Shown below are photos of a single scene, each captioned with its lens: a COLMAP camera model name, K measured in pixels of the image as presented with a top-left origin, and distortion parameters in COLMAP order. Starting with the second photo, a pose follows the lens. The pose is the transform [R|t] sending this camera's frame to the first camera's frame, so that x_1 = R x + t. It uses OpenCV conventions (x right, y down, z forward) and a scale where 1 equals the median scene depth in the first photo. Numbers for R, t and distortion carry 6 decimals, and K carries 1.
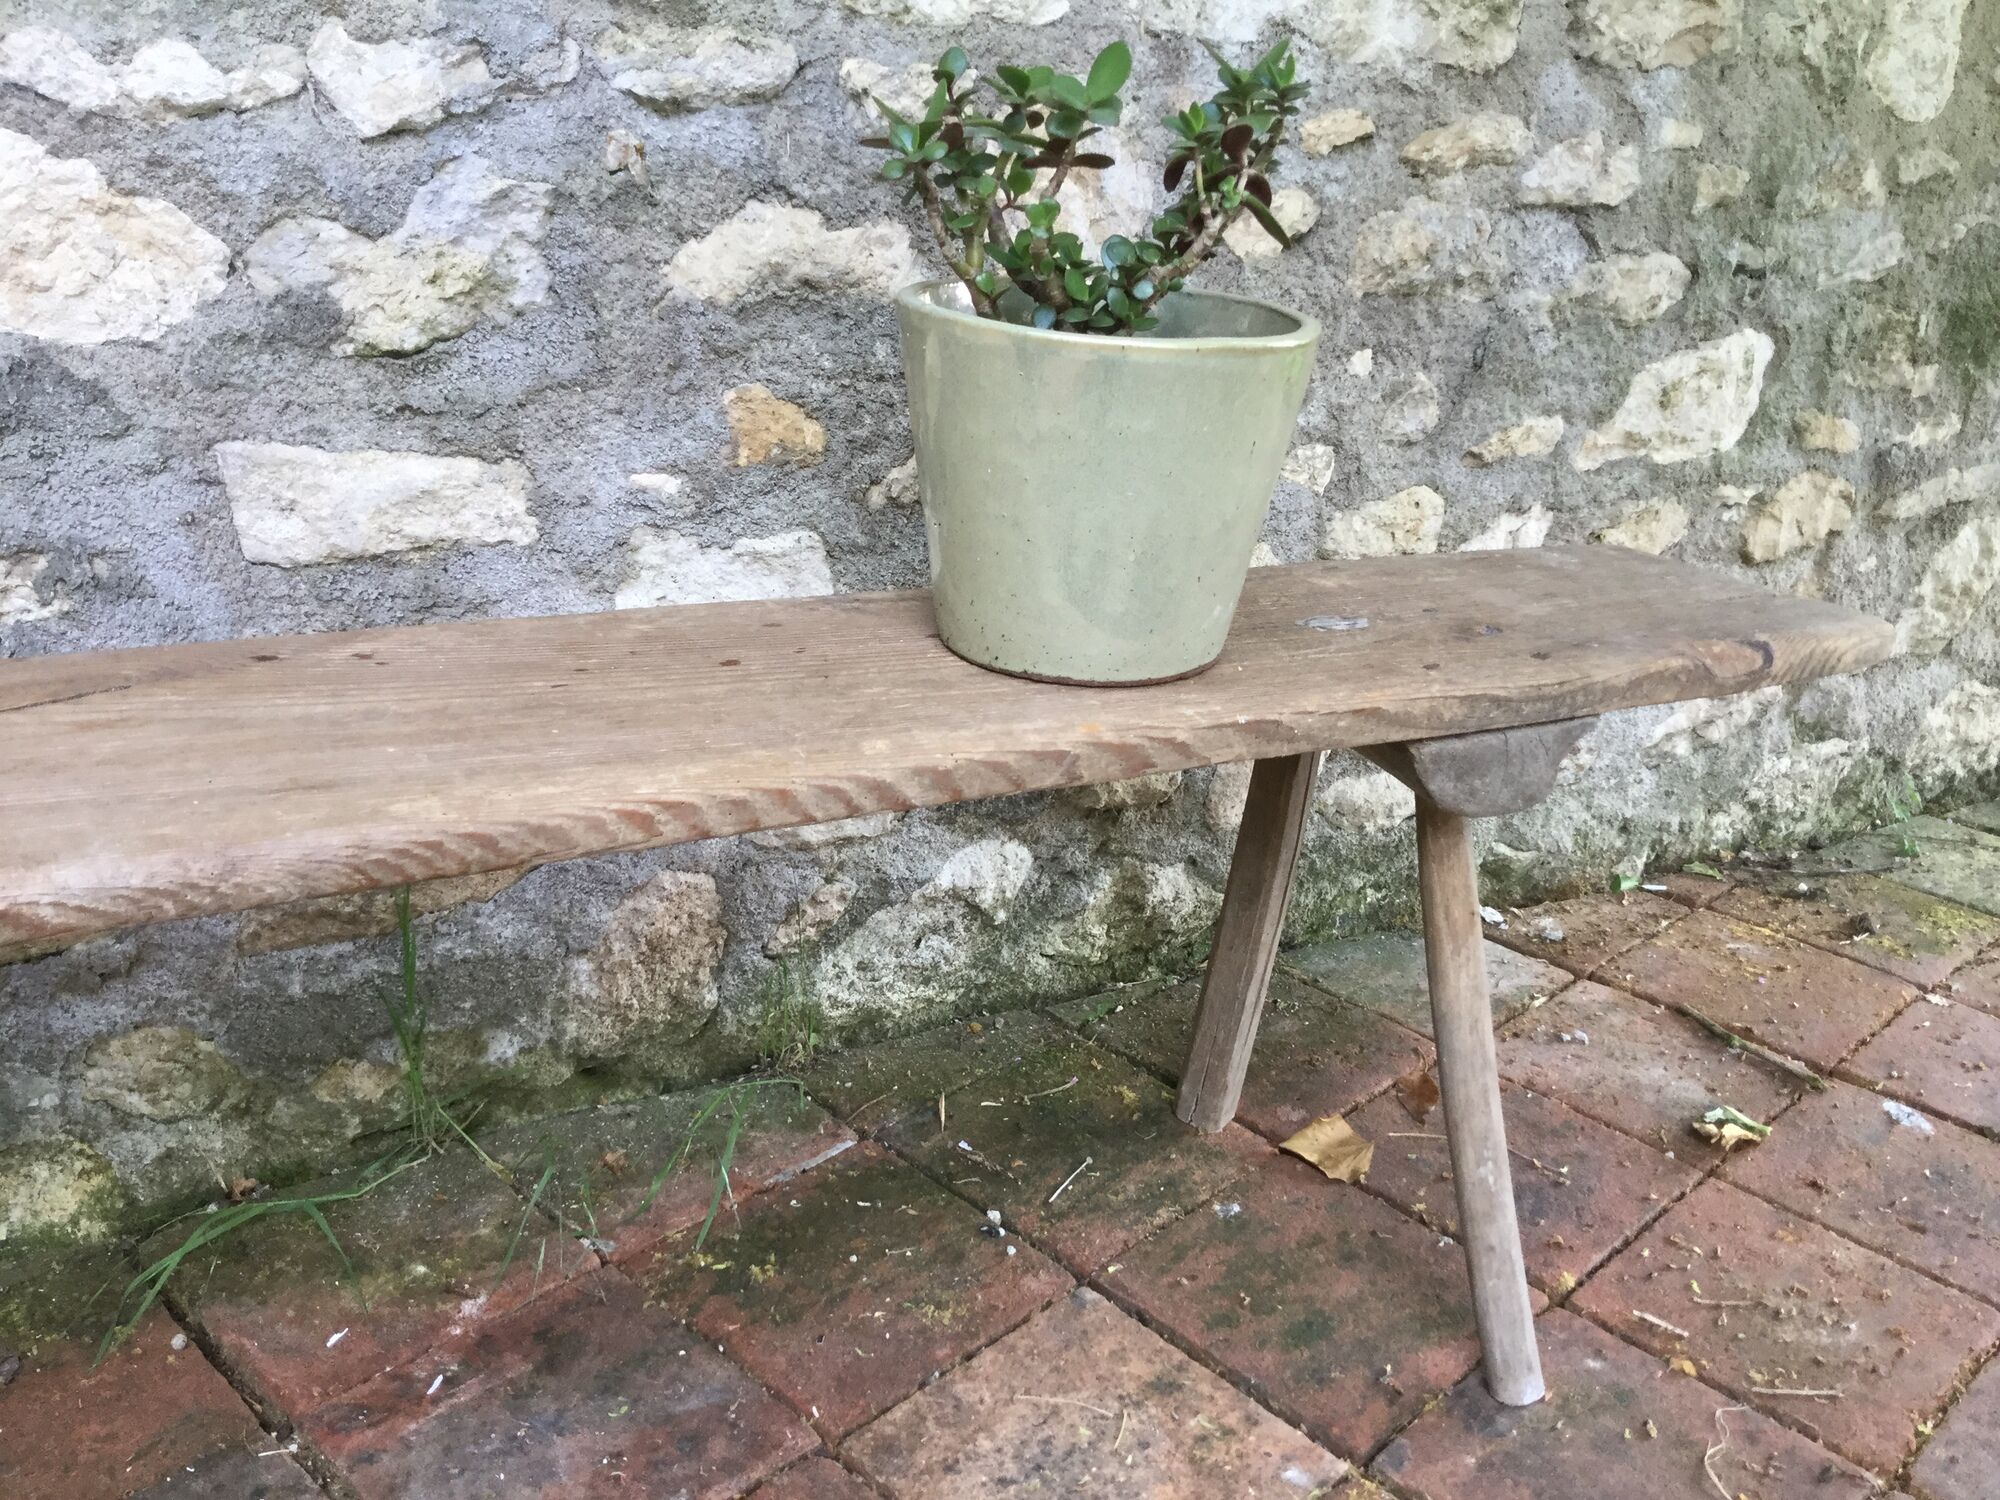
lens RADIAL K [[1863.3, 0, 1000.0], [0, 1863.3, 750.0], [0, 0, 1]] dist [0.151357, -0.362129]
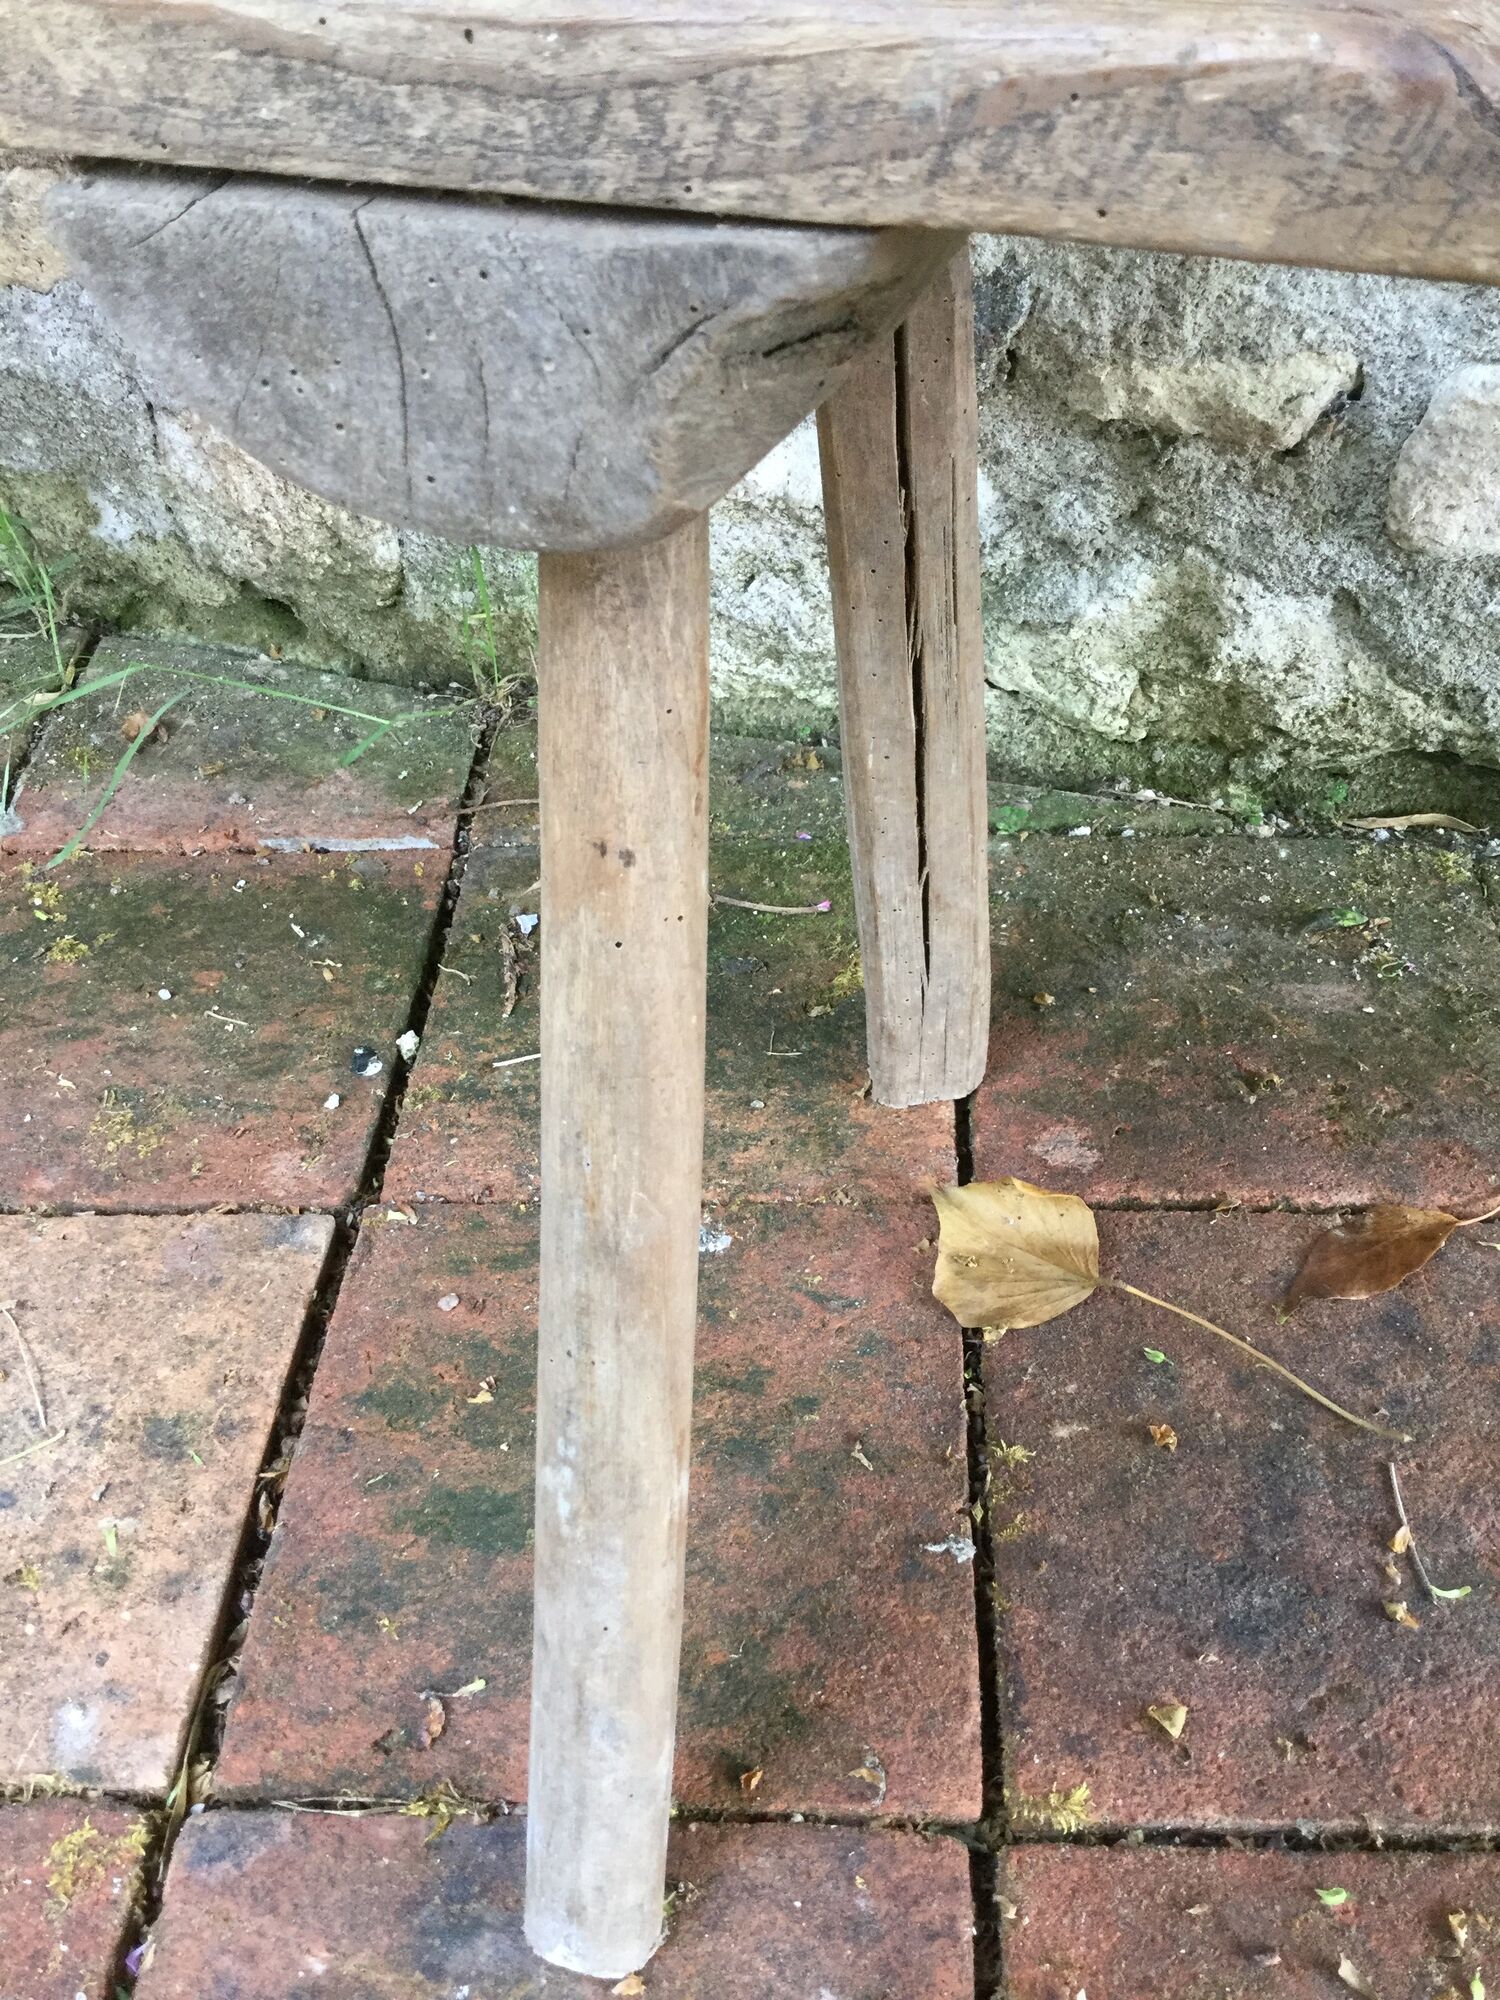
lens RADIAL K [[1863.3, 0, 750.0], [0, 1863.3, 1000.0], [0, 0, 1]] dist [0.151357, -0.362129]
pose [[0.655106, 0.431847, -0.619955, 0.351134], [-0.190272, 0.888401, 0.417780, -0.021174], [0.731186, -0.155730, 0.664165, 0.581223]]
